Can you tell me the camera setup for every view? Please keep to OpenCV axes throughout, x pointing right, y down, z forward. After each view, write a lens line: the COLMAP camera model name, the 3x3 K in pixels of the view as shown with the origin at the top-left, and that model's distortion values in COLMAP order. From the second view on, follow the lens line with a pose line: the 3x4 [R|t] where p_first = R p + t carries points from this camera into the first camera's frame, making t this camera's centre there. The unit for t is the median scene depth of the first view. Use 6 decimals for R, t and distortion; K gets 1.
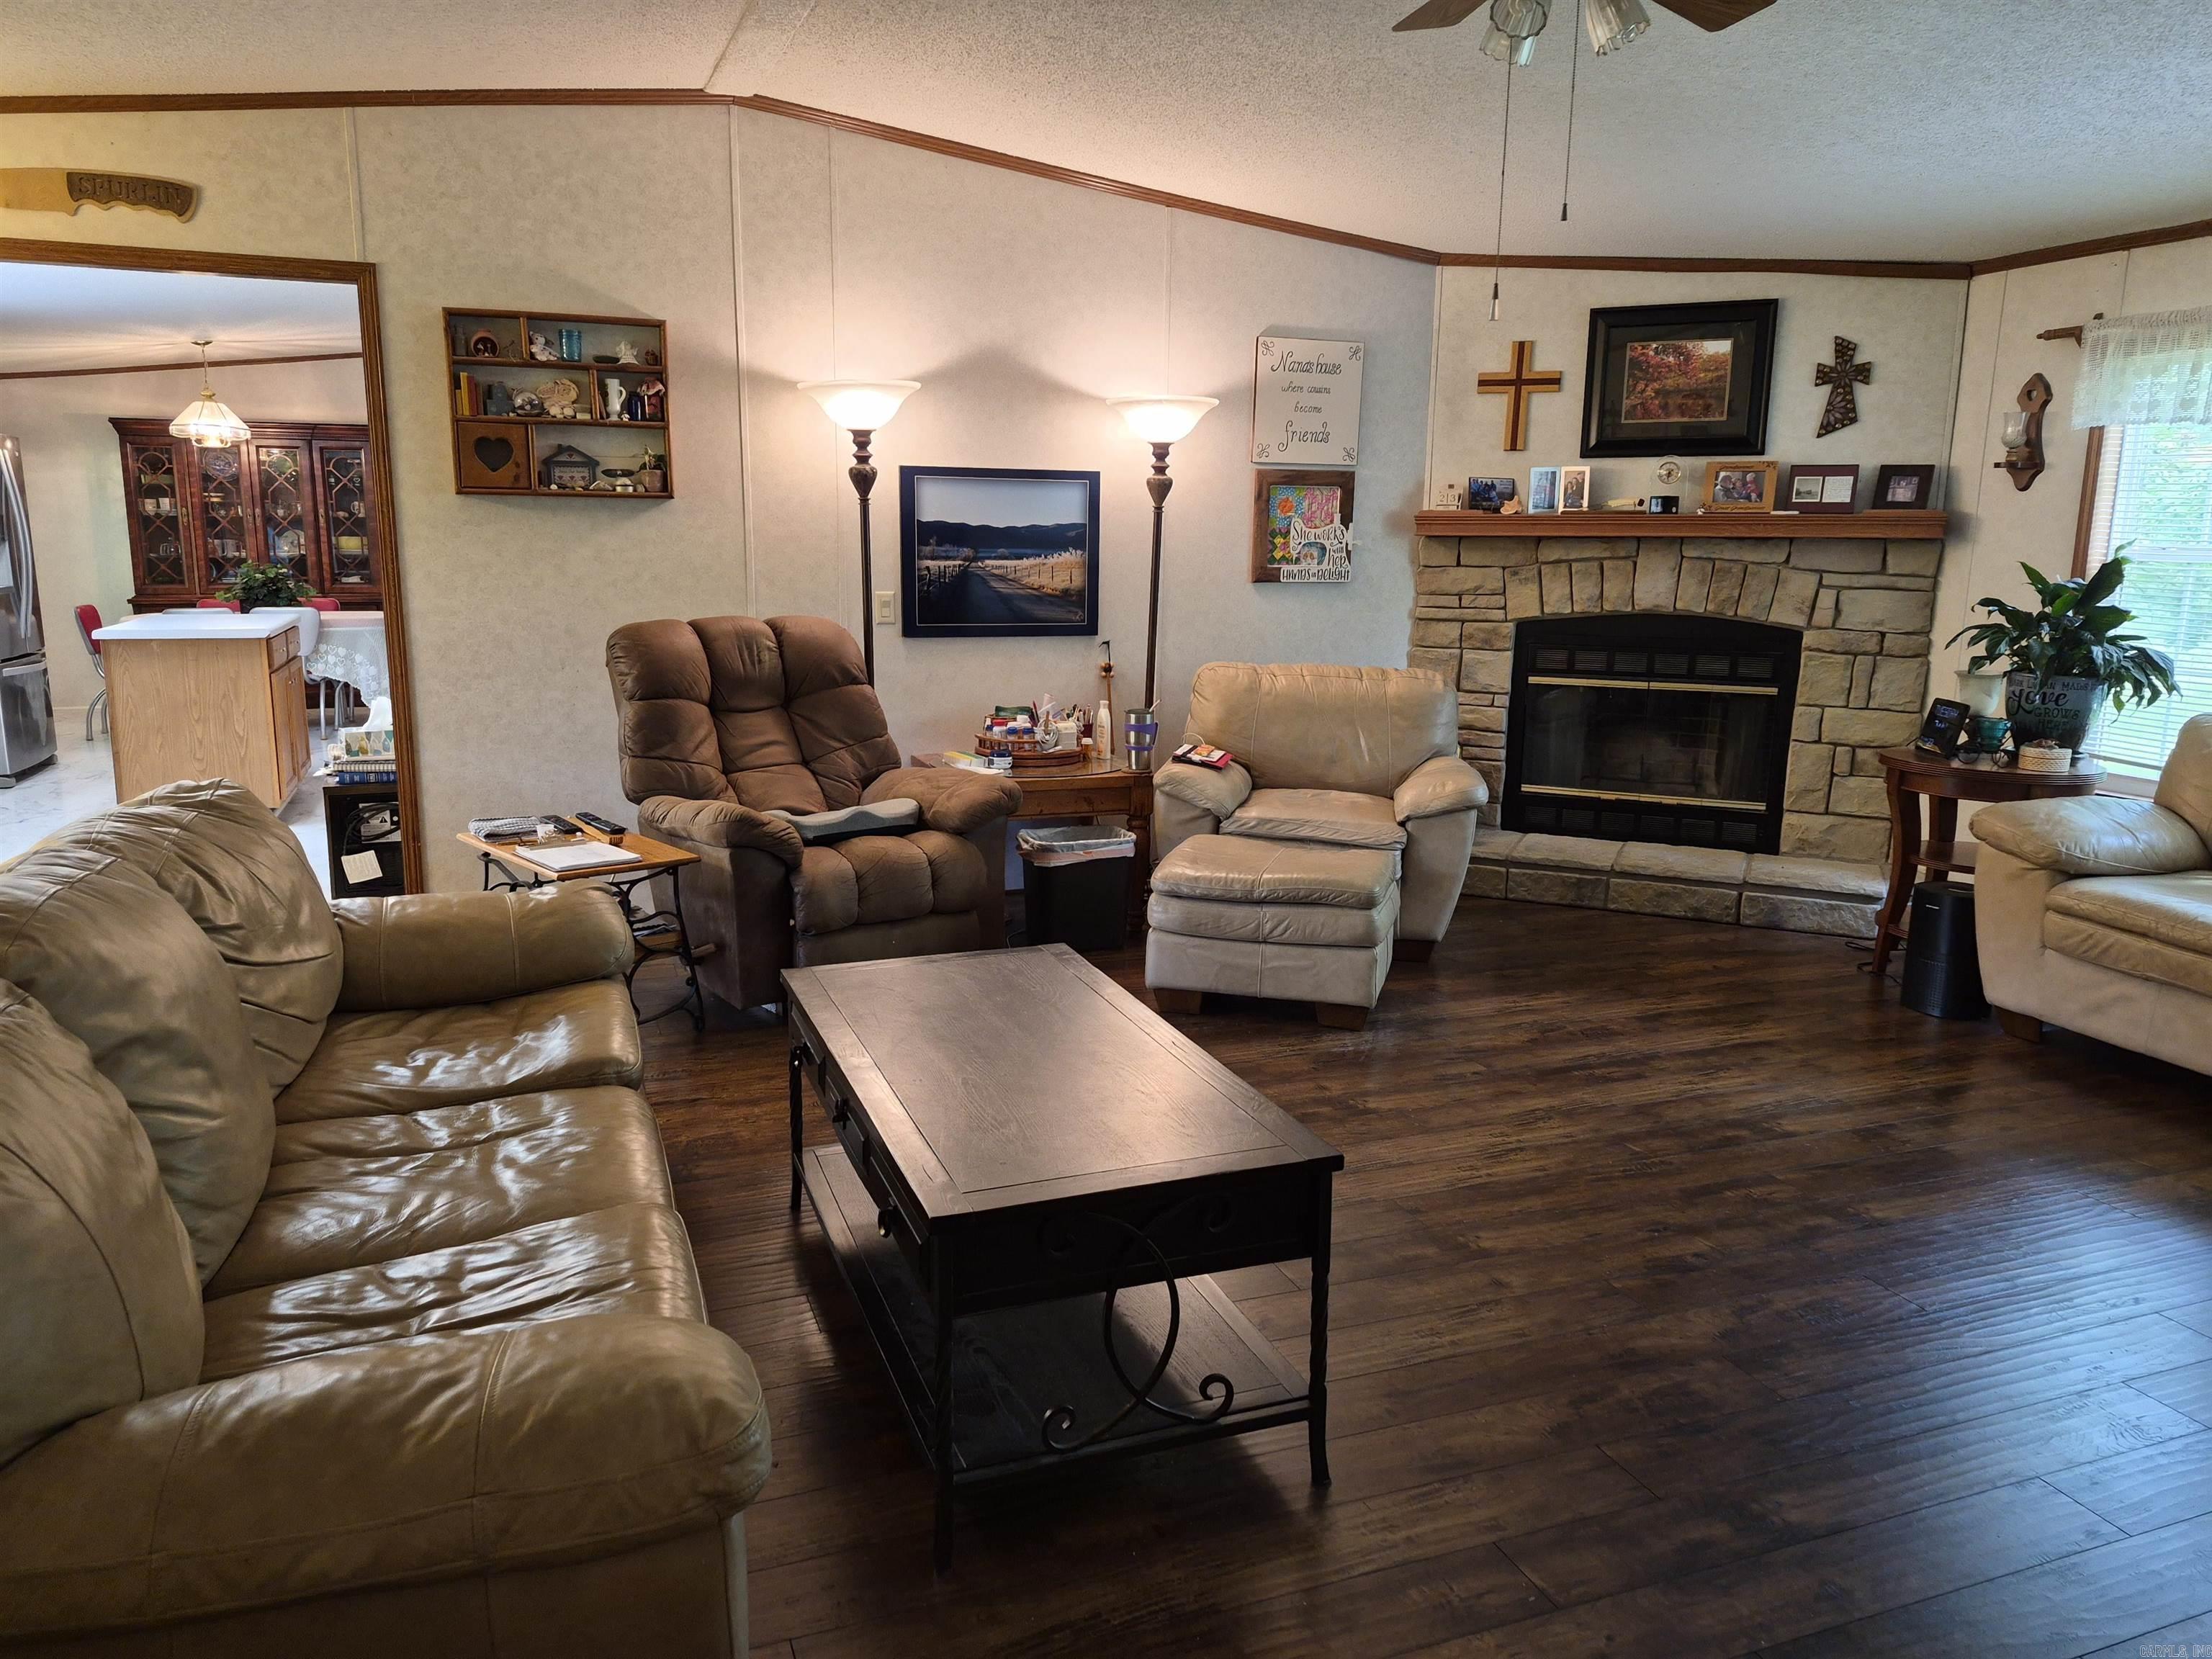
lens RADIAL K [[1533.2, 0, 1097.8], [0, 1533.2, 820.4], [0, 0, 1]] dist [0.084589, -0.092295]
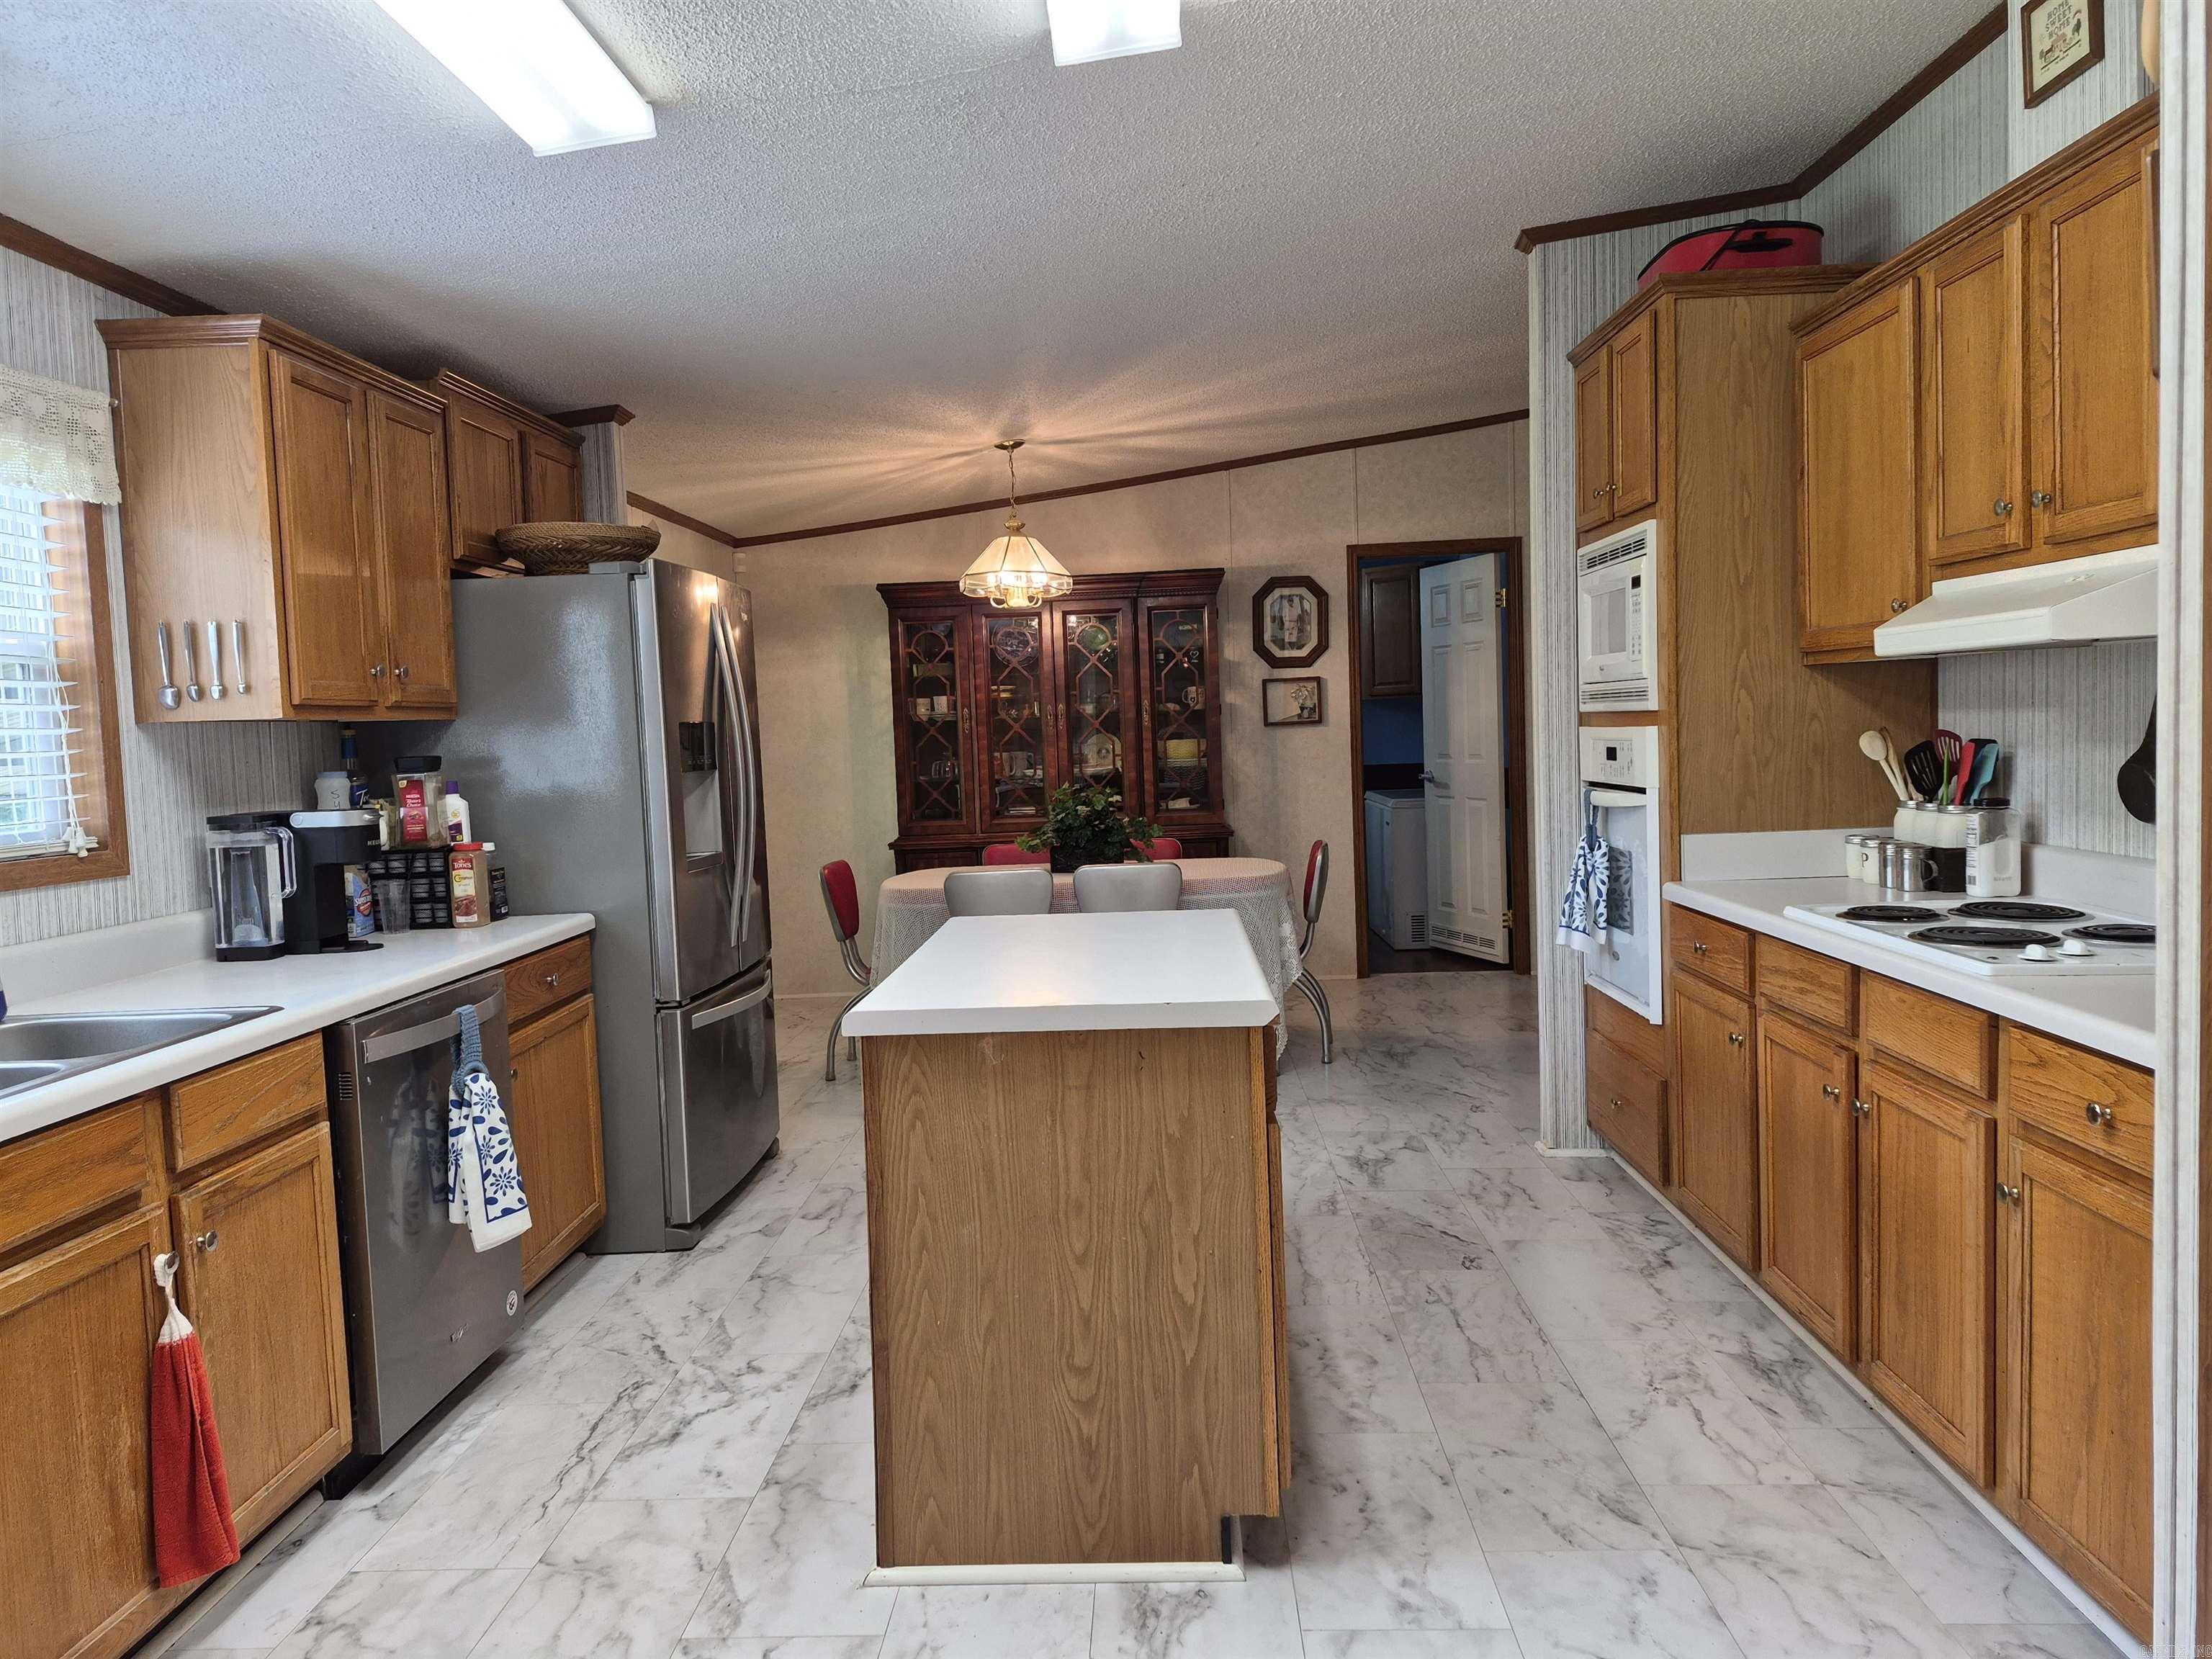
lens RADIAL K [[1533.2, 0, 1098.4], [0, 1533.2, 831.7], [0, 0, 1]] dist [0.084589, -0.092295]
pose [[0.919480, -0.016380, -0.392795, -0.270220], [-0.028614, 0.993693, -0.108421, -0.075785], [0.392093, 0.110930, 0.913213, 0.417874]]
